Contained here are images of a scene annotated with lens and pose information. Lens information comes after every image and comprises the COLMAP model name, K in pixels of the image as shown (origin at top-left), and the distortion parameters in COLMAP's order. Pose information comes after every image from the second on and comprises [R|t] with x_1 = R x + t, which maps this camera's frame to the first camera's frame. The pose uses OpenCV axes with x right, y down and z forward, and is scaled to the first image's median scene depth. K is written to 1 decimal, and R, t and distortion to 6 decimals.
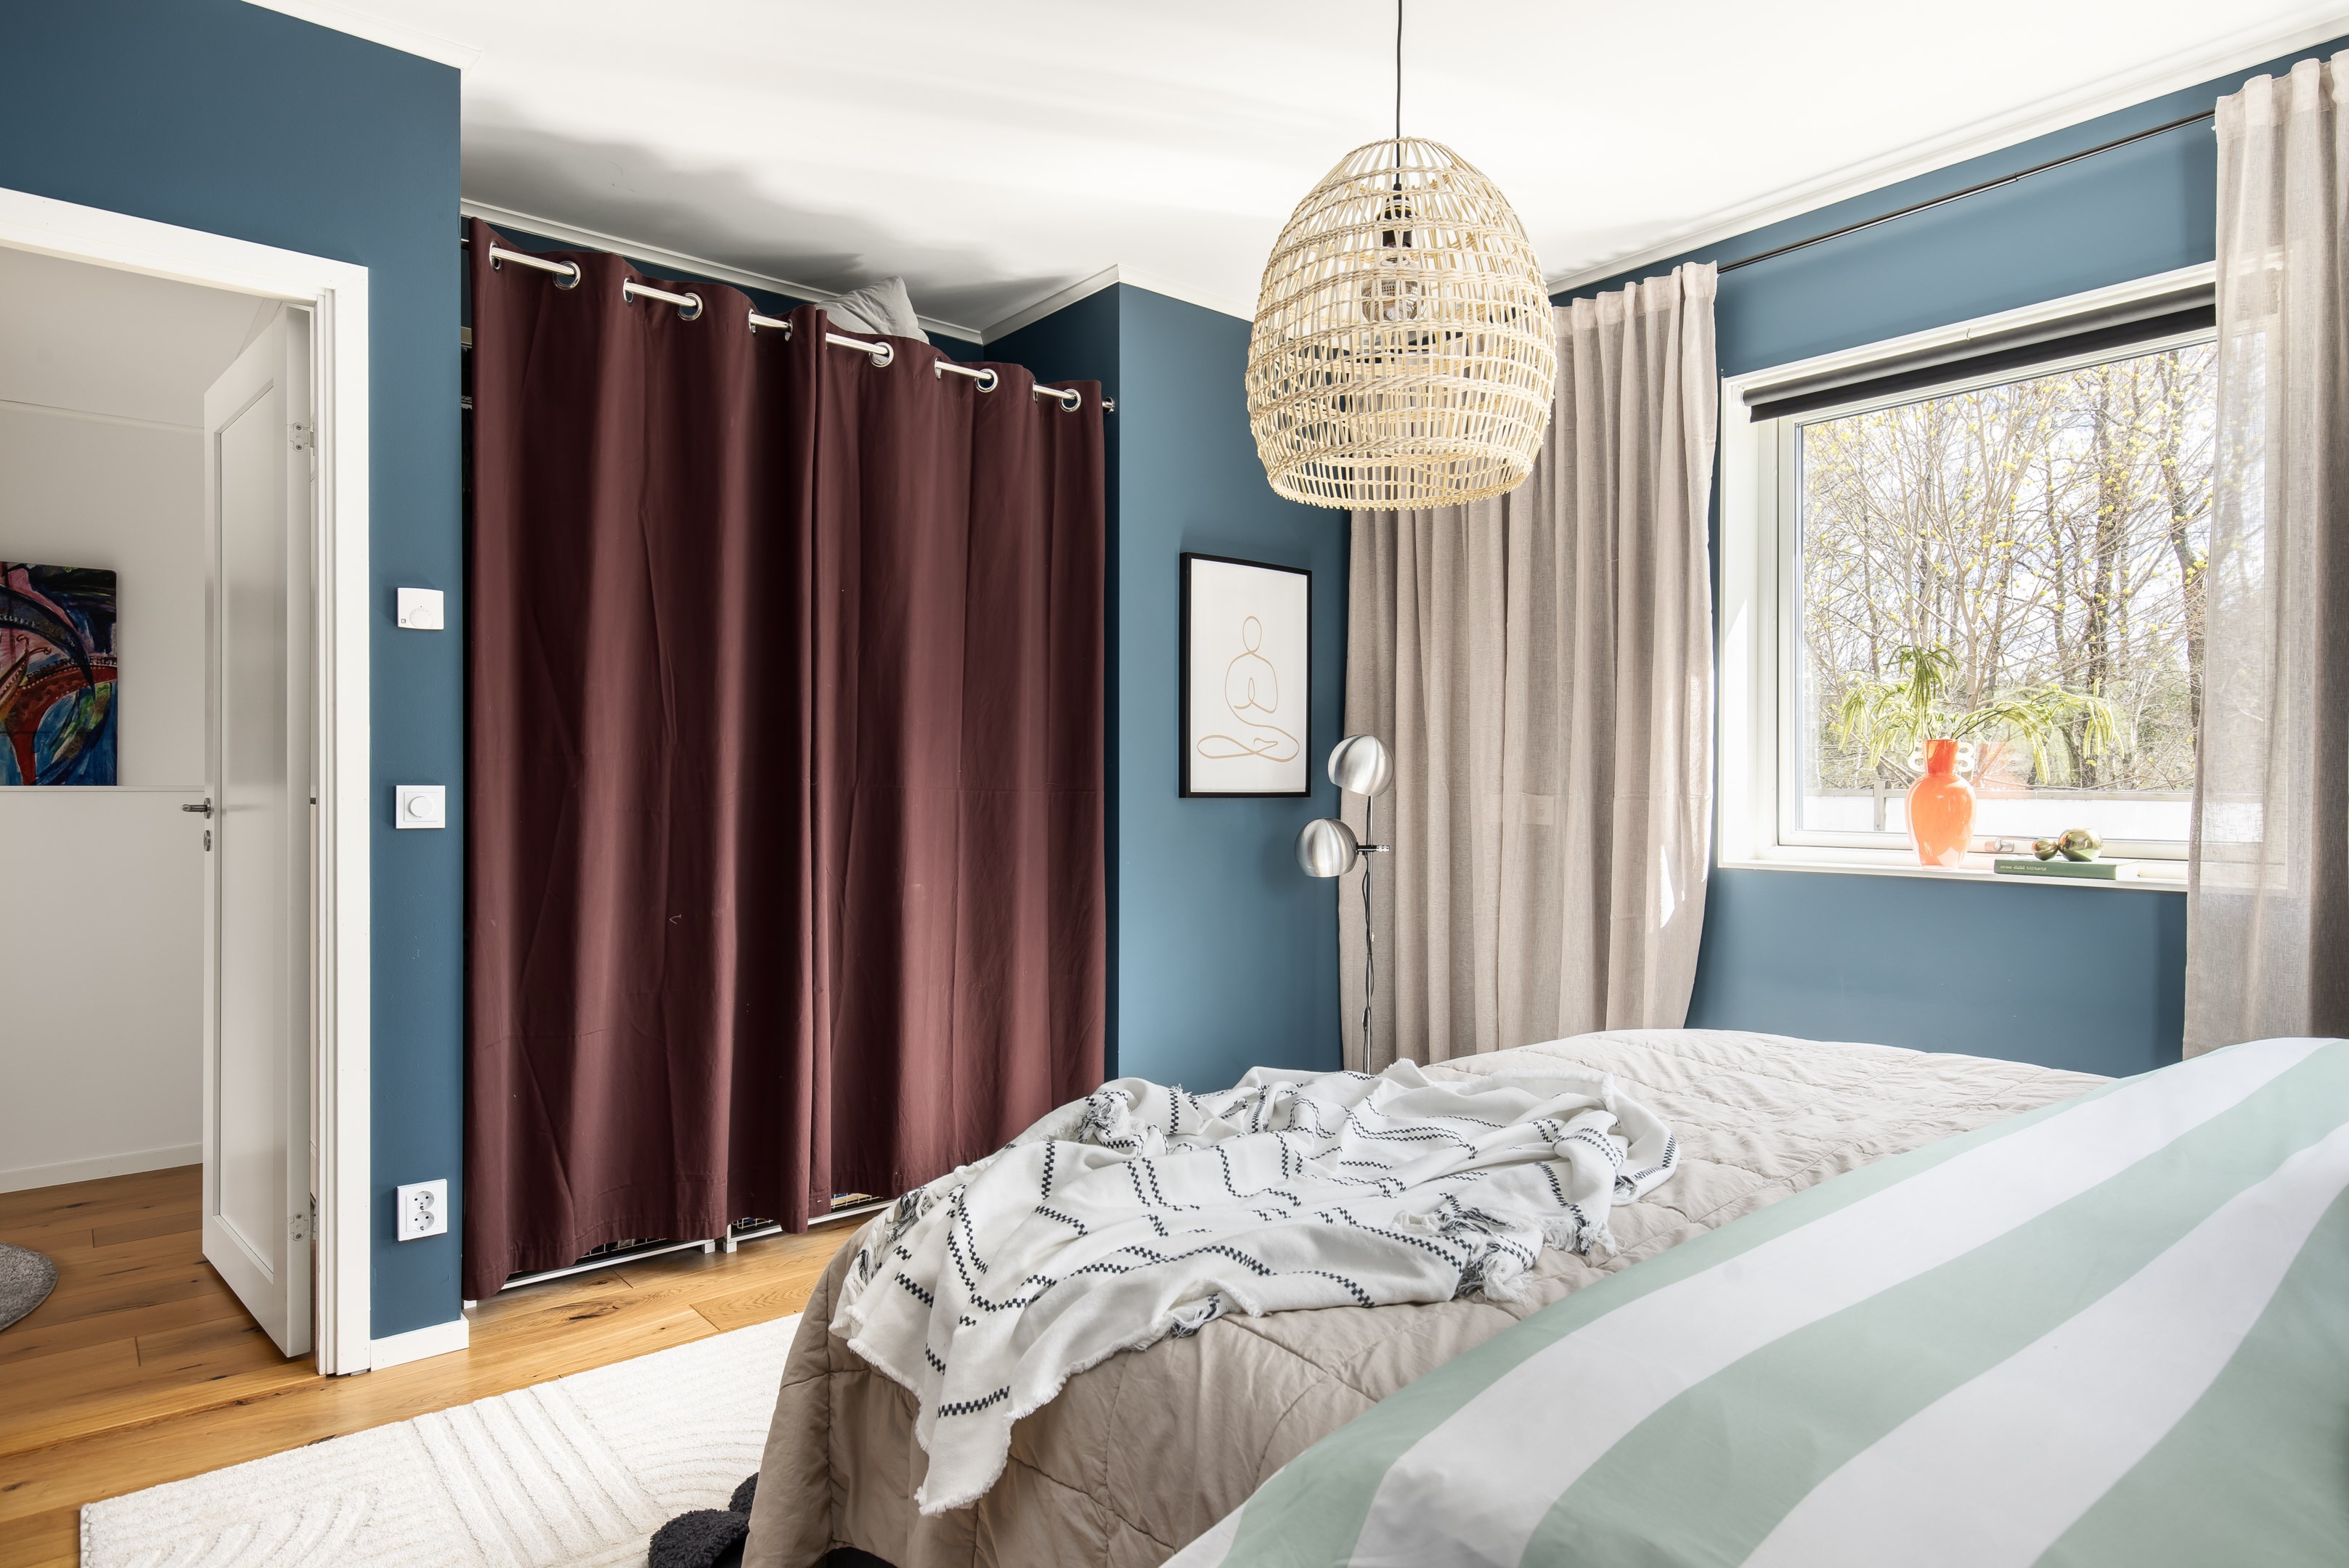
lens RADIAL K [[1353.8, 0, 1174.5], [0, 1353.8, 784.0], [0, 0, 1]] dist [0.000320, -0.000444]
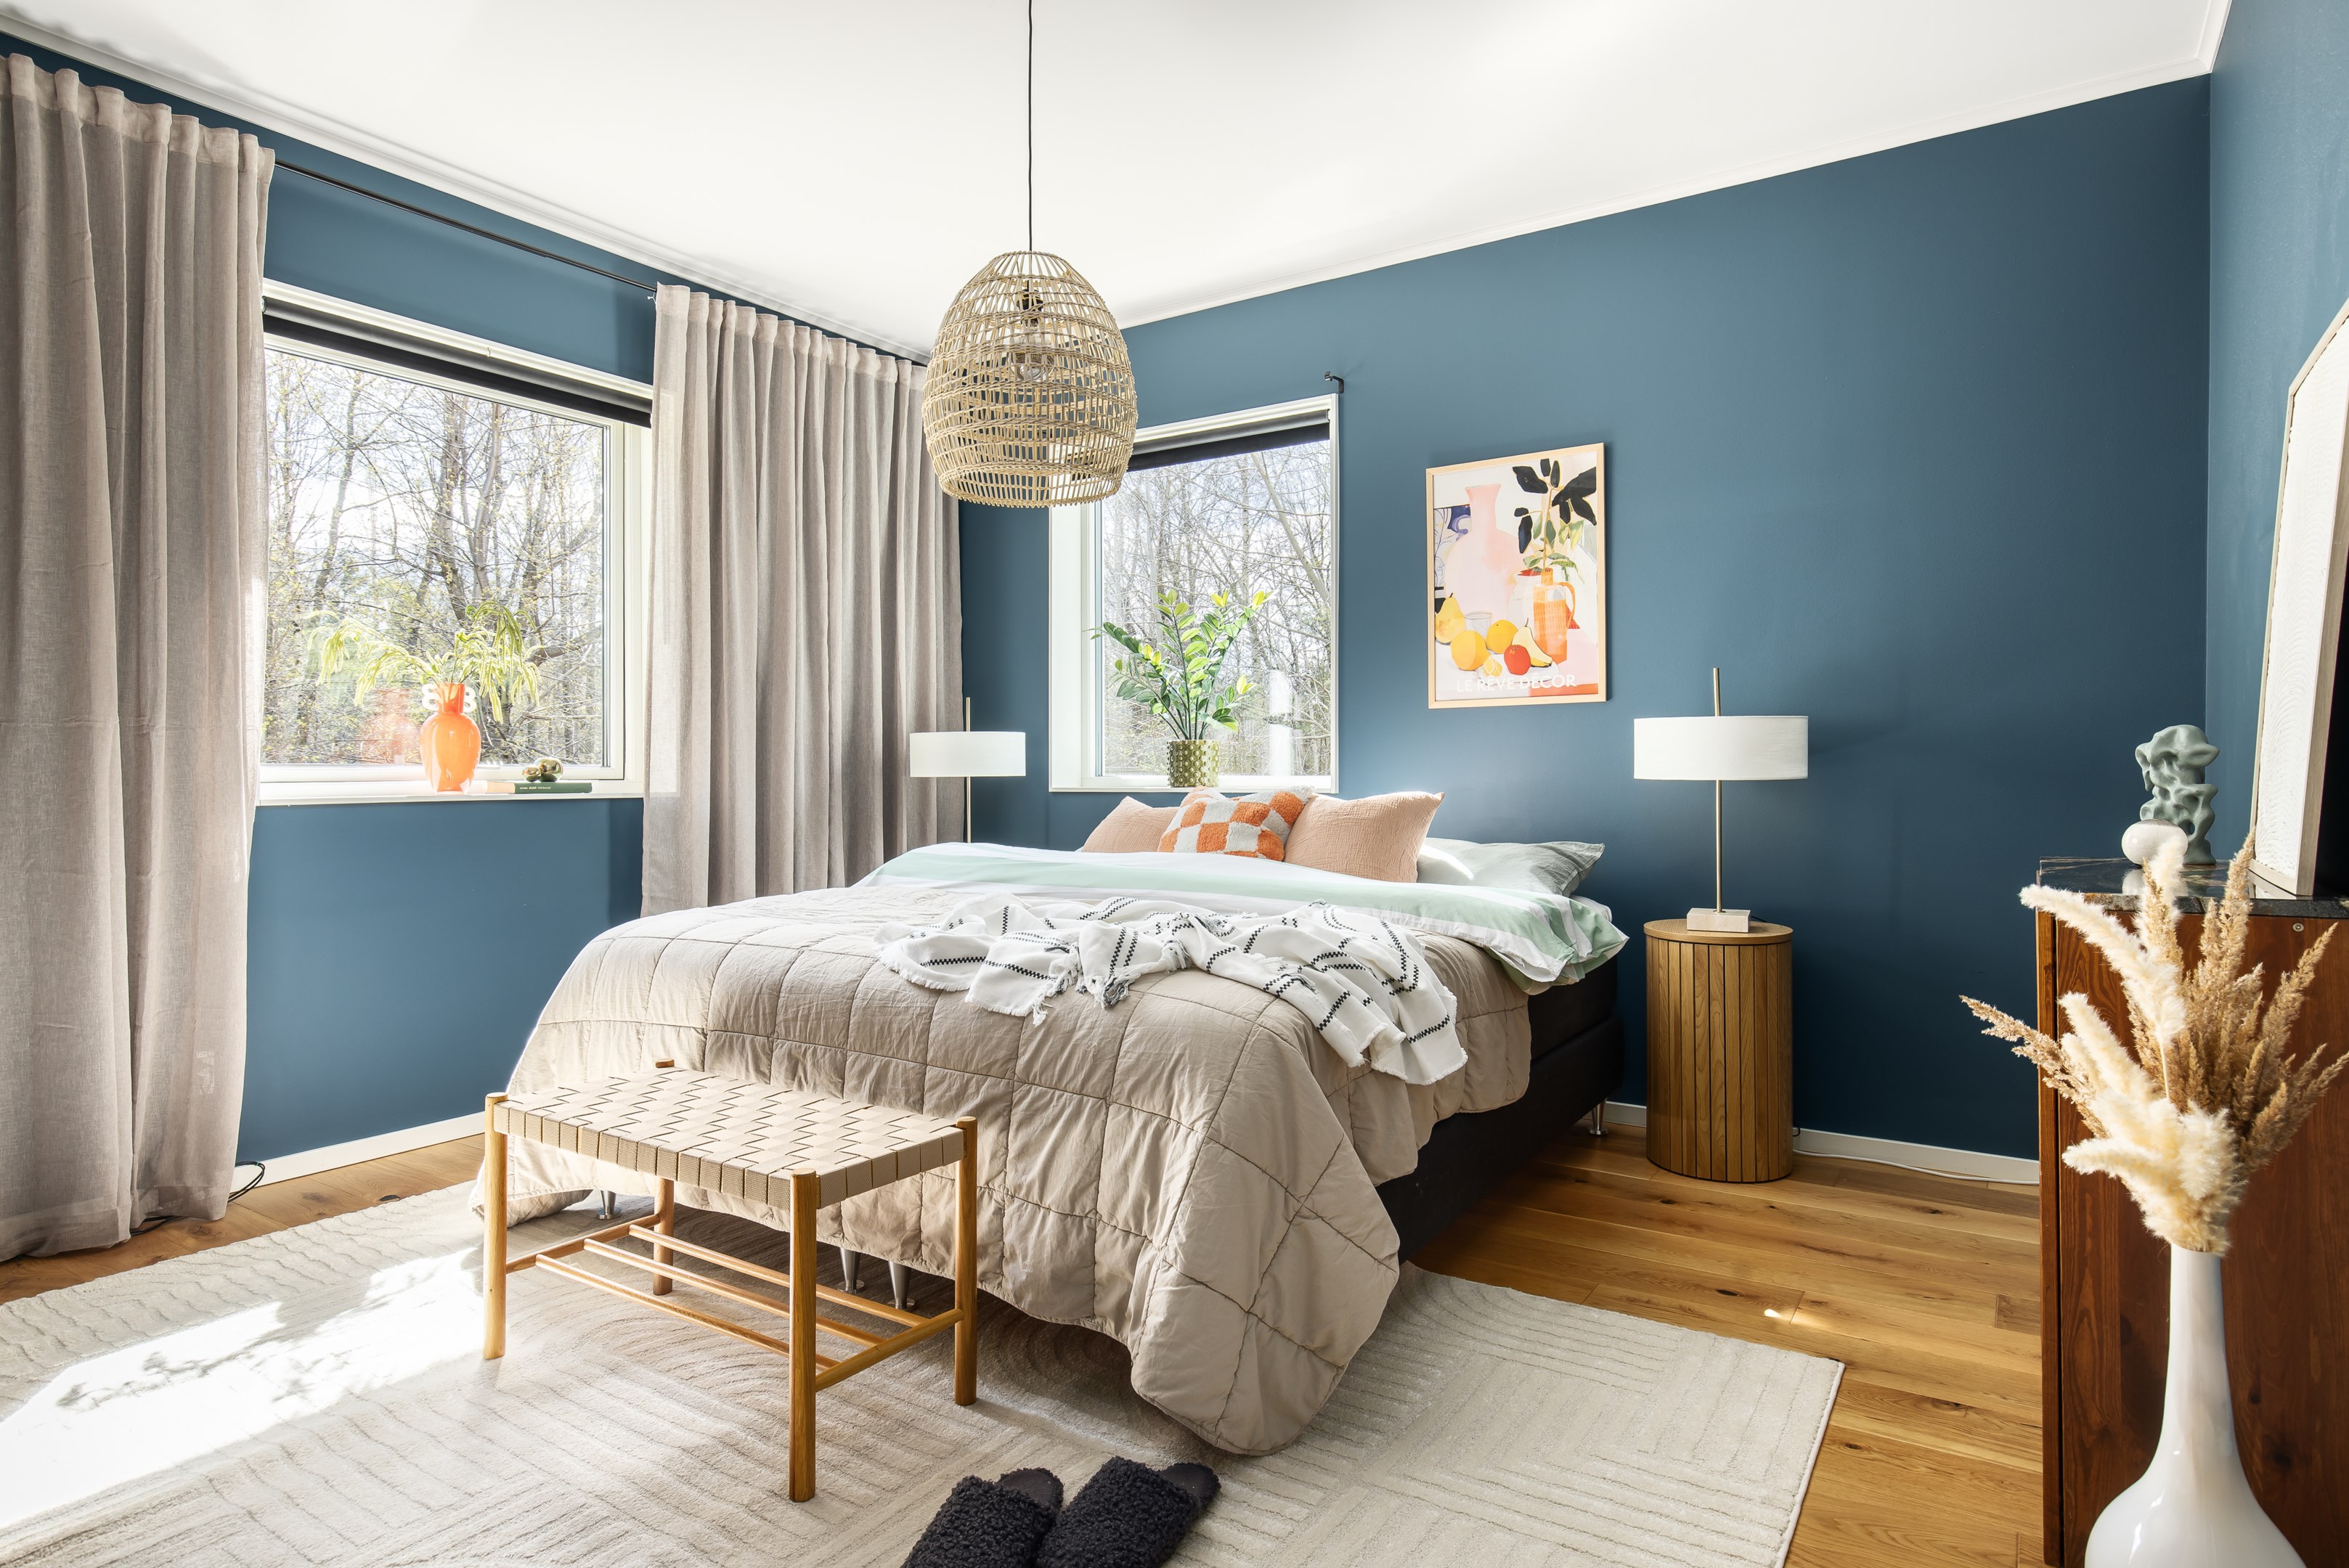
lens RADIAL K [[1282.8, 0, 1171.9], [0, 1282.8, 751.0], [0, 0, 1]] dist [0.002810, -0.000540]
pose [[-0.286118, 0.009285, 0.958150, -0.752774], [-0.001163, 0.999949, -0.010037, 0.039548], [-0.958194, -0.003986, -0.286092, 0.810831]]
